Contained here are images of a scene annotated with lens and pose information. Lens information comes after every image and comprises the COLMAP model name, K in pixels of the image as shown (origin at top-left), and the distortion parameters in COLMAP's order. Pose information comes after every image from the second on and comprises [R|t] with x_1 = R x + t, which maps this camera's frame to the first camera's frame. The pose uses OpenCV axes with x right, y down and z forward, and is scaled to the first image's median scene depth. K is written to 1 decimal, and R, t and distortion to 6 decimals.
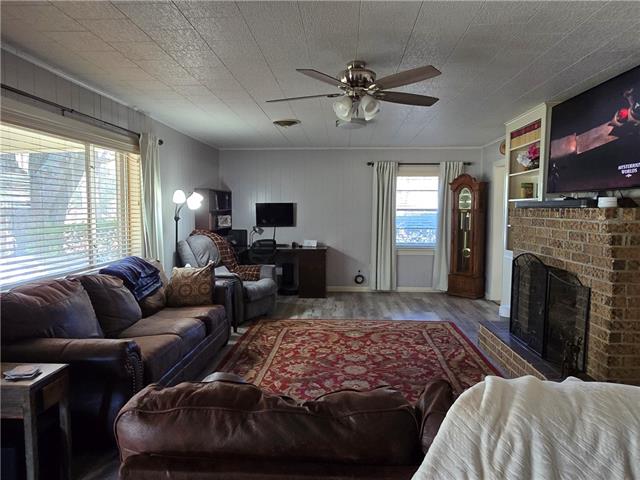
lens RADIAL K [[429.3, 0, 325.0], [0, 429.3, 241.6], [0, 0, 1]] dist [-0.009608, 0.001393]
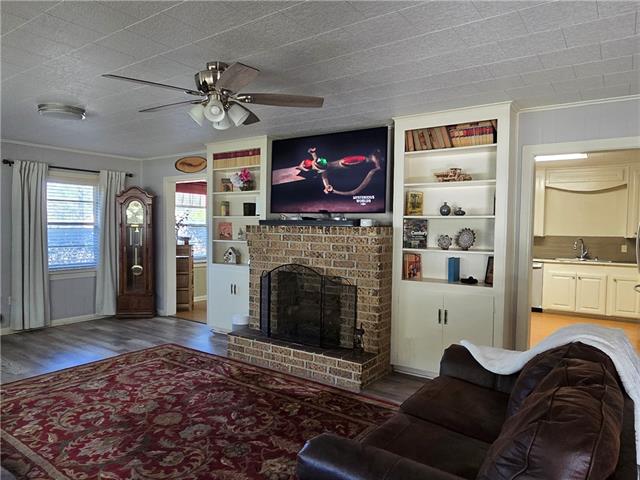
lens RADIAL K [[429.3, 0, 325.0], [0, 429.3, 241.6], [0, 0, 1]] dist [-0.009608, 0.001393]
pose [[0.528192, -0.028044, 0.848662, -0.341131], [0.051537, 0.998671, 0.000925, -0.021938], [-0.847560, 0.043249, 0.528935, 0.209595]]
